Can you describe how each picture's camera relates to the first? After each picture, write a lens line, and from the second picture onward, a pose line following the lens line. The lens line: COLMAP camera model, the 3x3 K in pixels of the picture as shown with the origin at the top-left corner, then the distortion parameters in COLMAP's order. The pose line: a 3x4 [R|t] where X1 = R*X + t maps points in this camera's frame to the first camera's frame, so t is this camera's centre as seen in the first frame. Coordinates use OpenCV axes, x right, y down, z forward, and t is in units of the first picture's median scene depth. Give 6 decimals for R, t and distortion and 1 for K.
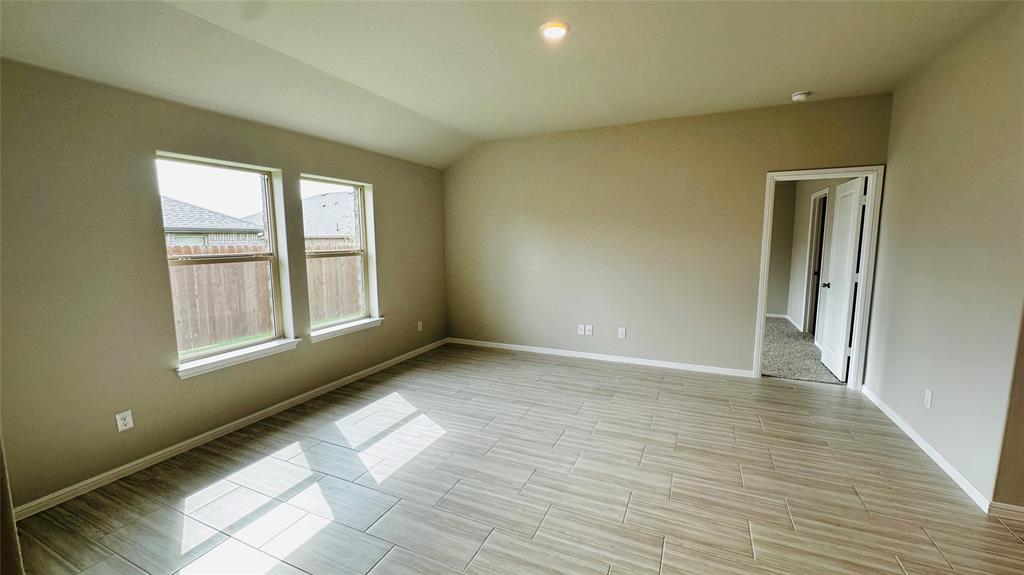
lens RADIAL K [[408.8, 0, 516.4], [0, 408.8, 284.1], [0, 0, 1]] dist [-0.004520, -0.000479]
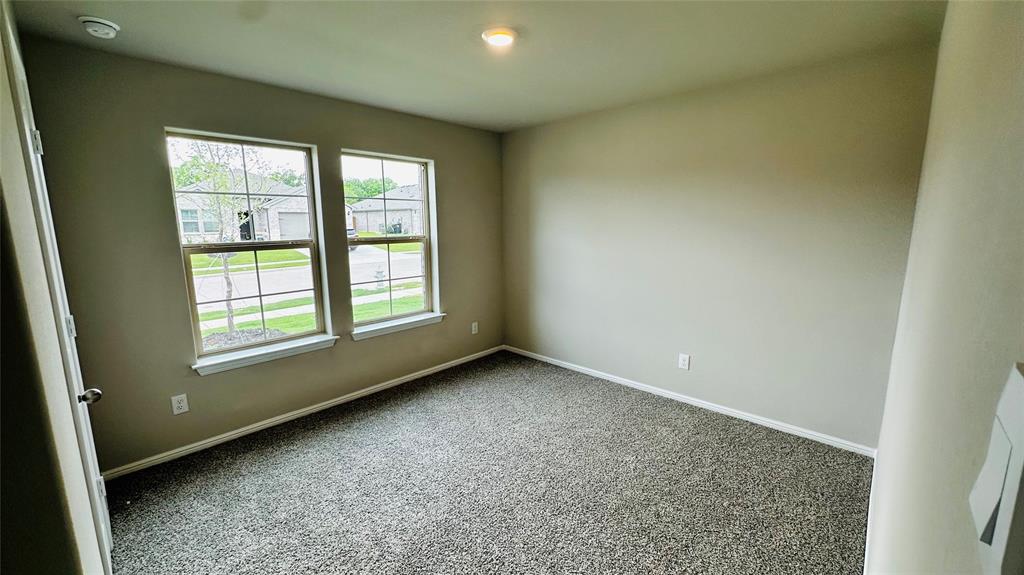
lens RADIAL K [[408.8, 0, 514.8], [0, 408.8, 293.5], [0, 0, 1]] dist [-0.004520, -0.000479]
pose [[0.945340, 0.052404, -0.321848, 0.122102], [-0.032480, 0.997226, 0.066970, -0.030321], [0.324464, -0.052855, 0.944420, 0.268694]]
